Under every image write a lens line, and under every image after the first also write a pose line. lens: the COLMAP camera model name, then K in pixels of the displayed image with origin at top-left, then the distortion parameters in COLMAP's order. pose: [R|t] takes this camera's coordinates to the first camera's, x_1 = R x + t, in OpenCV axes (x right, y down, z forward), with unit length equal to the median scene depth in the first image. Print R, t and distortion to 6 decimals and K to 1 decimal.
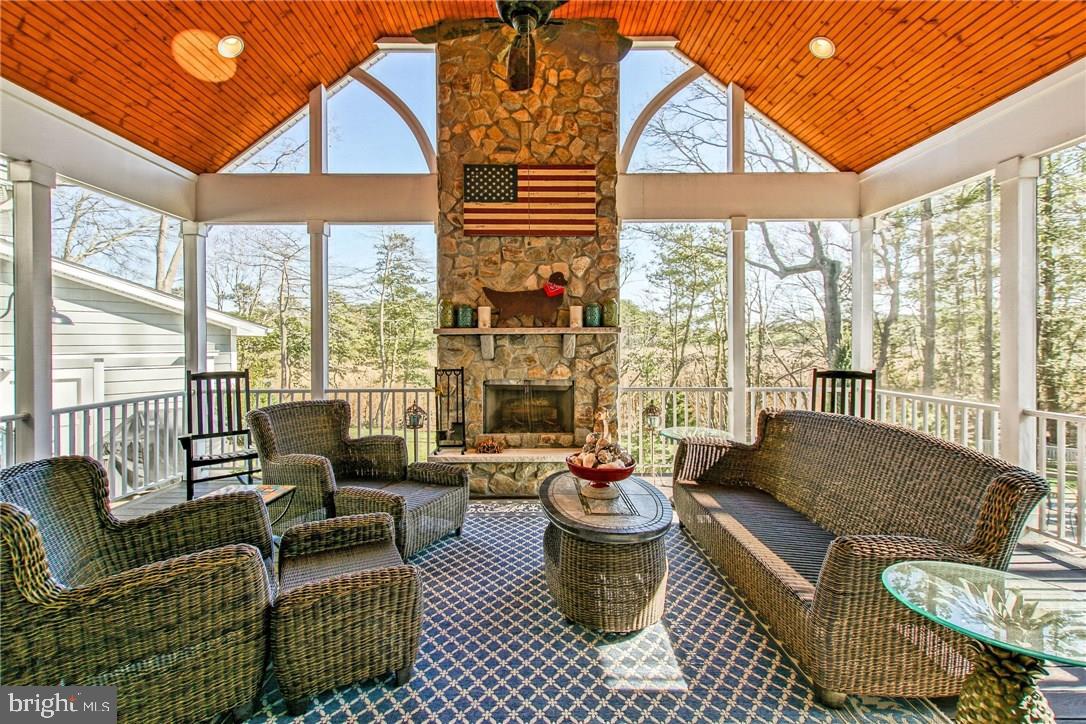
lens RADIAL K [[490.9, 0, 551.8], [0, 490.9, 357.0], [0, 0, 1]] dist [-0.022000, 0.001457]
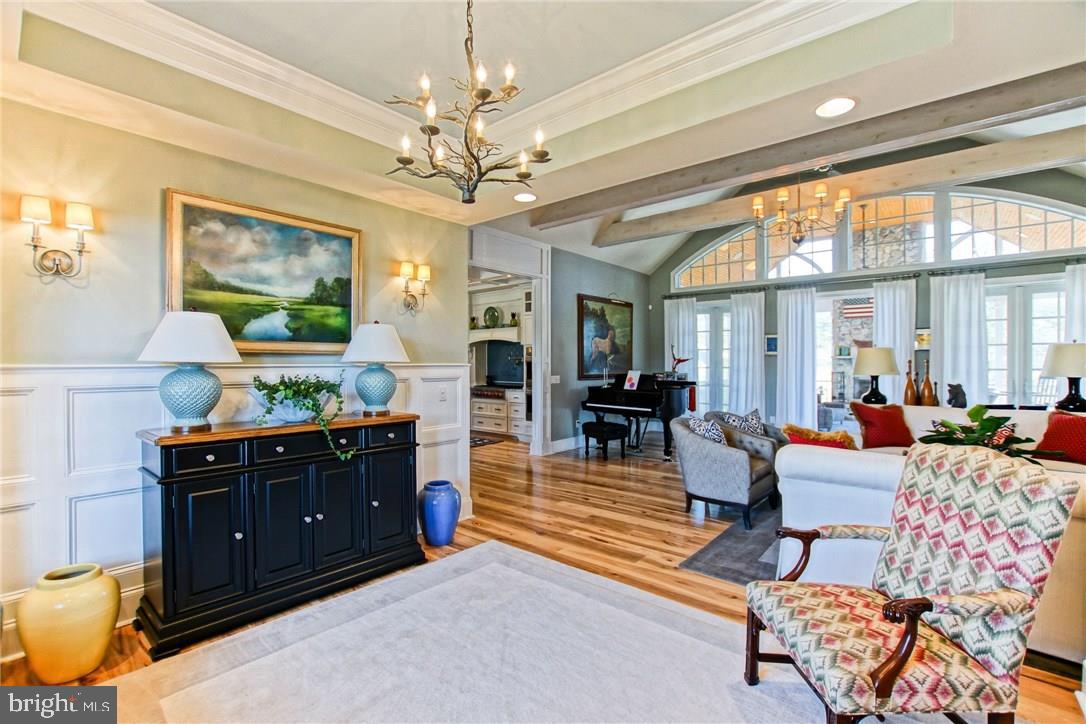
lens RADIAL K [[490.9, 0, 535.8], [0, 490.9, 367.3], [0, 0, 1]] dist [-0.022000, 0.001457]
pose [[0.737044, 0.008375, -0.675793, 0.340798], [-0.008071, 0.999961, 0.003589, 0.003921], [0.675797, 0.002809, 0.737083, -1.900778]]
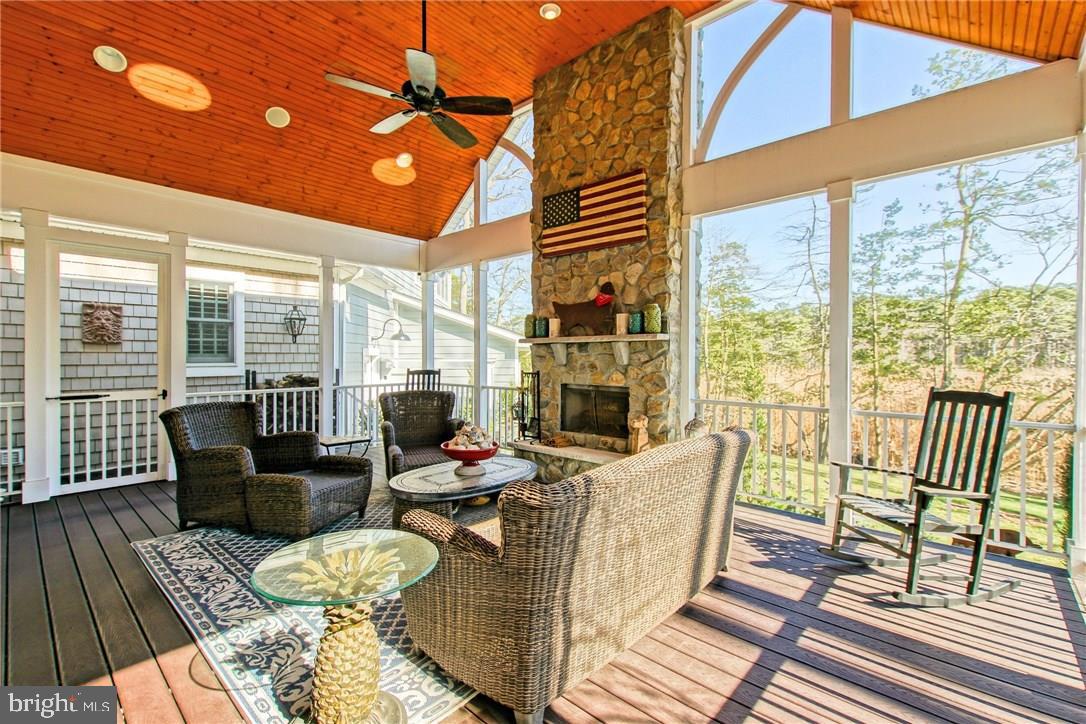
lens RADIAL K [[490.9, 0, 540.9], [0, 490.9, 361.5], [0, 0, 1]] dist [-0.022000, 0.001457]
pose [[0.711707, 0.014131, -0.702334, 0.630200], [-0.009691, 0.999900, 0.010298, -0.014049], [0.702410, -0.000523, 0.711773, 0.158491]]
